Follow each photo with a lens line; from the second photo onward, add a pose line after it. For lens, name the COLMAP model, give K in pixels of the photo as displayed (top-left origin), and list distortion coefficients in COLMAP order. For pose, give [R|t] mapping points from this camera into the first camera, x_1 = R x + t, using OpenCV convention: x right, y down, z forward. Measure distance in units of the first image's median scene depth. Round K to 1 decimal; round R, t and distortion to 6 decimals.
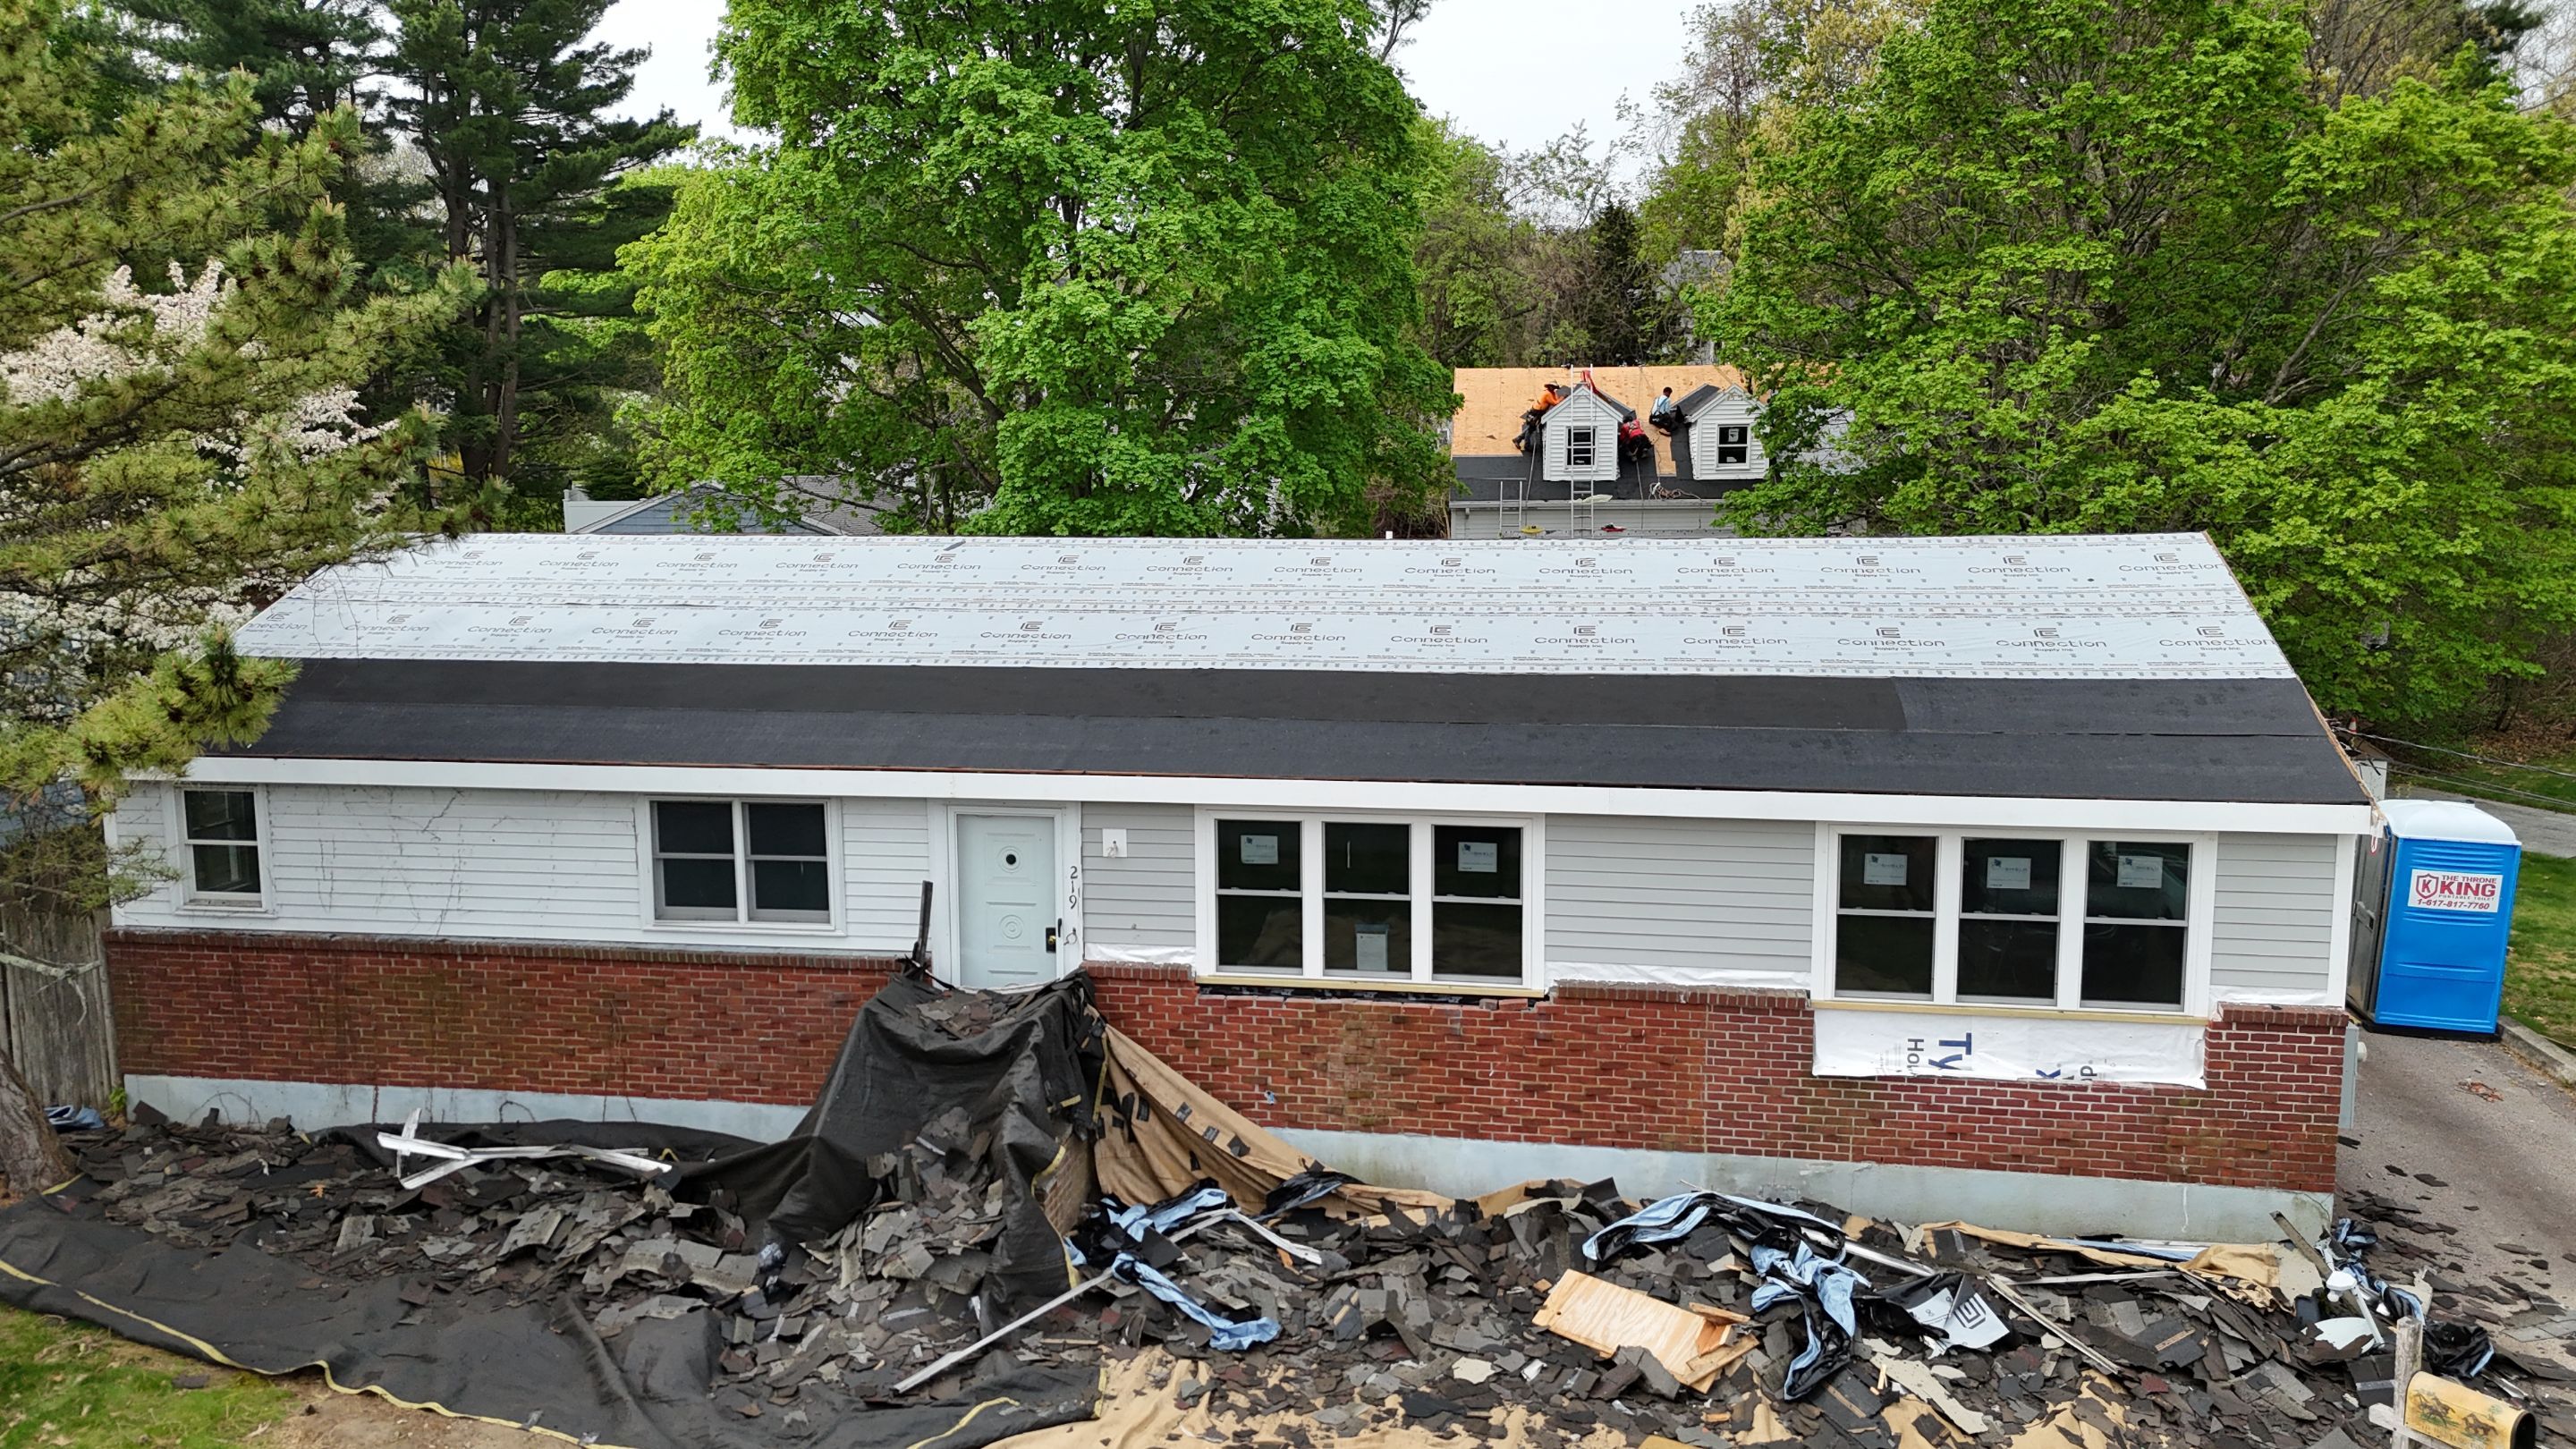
lens RADIAL K [[1878.9, 0, 1286.7], [0, 1878.9, 723.0], [0, 0, 1]] dist [0.046074, 0.000008]
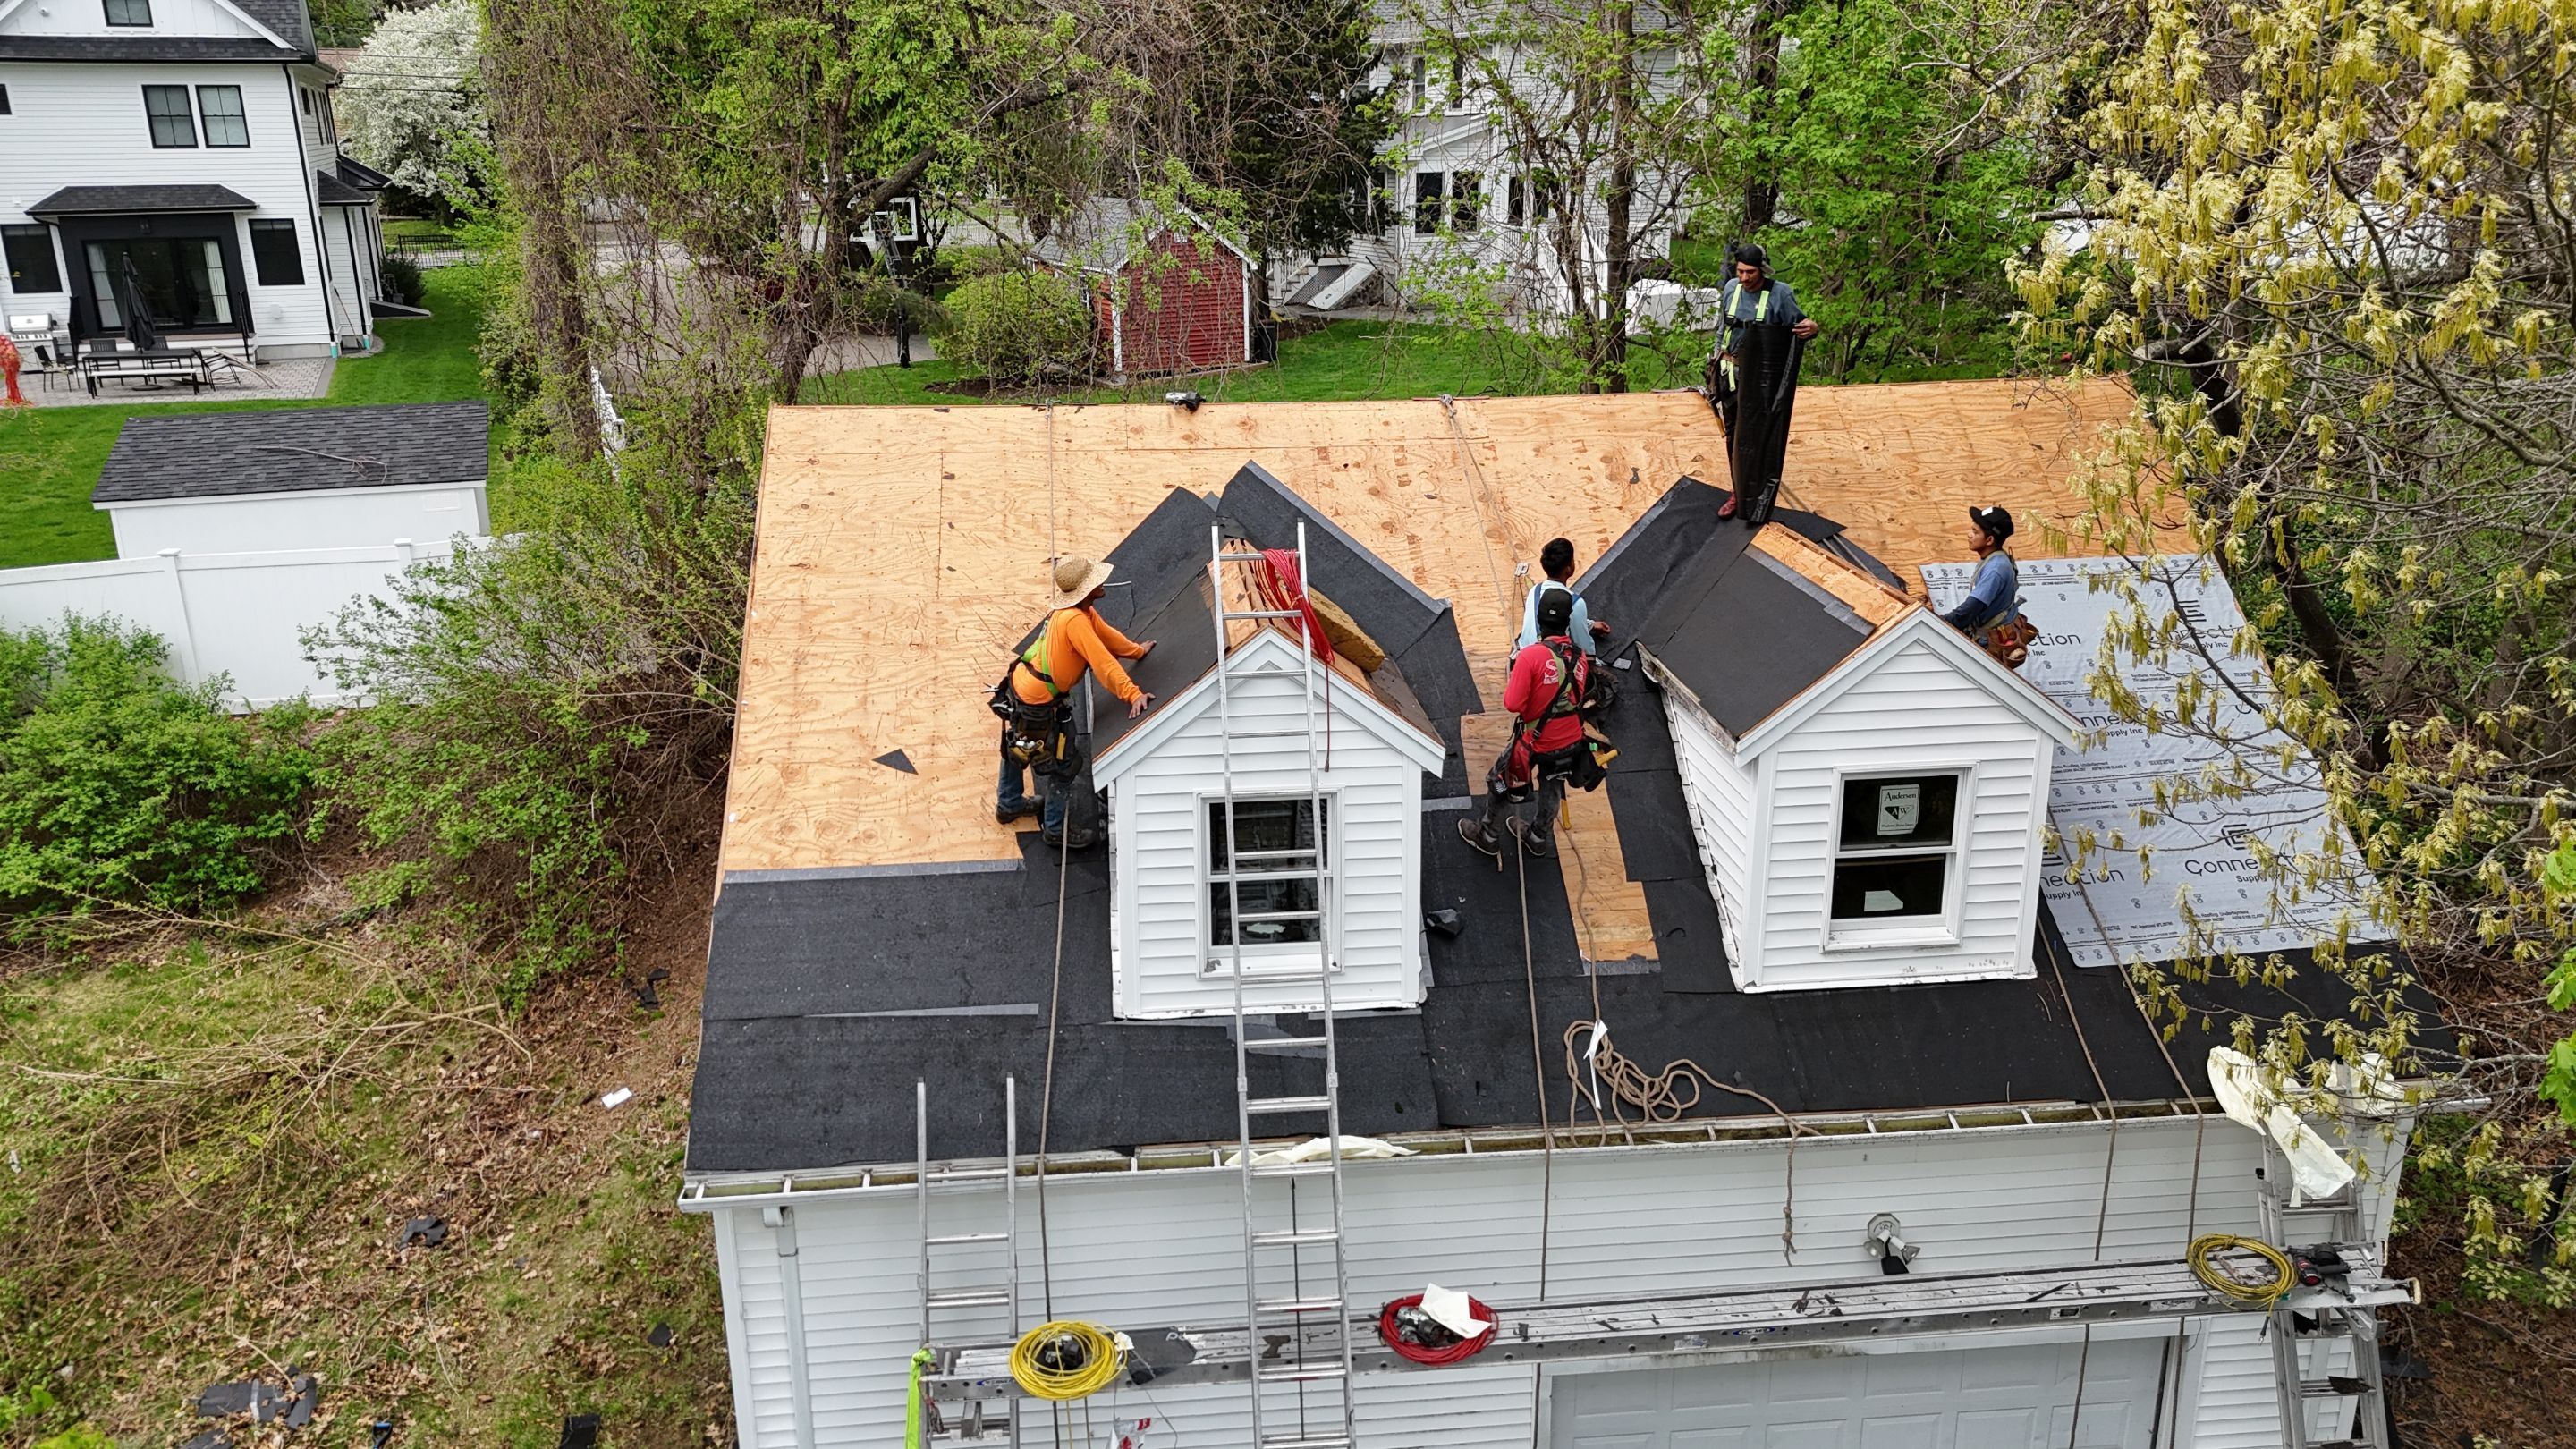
lens RADIAL K [[1878.9, 0, 1289.9], [0, 1878.9, 726.8], [0, 0, 1]] dist [0.046074, 0.000008]
pose [[0.963707, -0.079901, 0.254723, 0.101636], [0.042187, 0.987751, 0.150226, -0.198953], [-0.263606, -0.134028, 0.955274, 0.782306]]
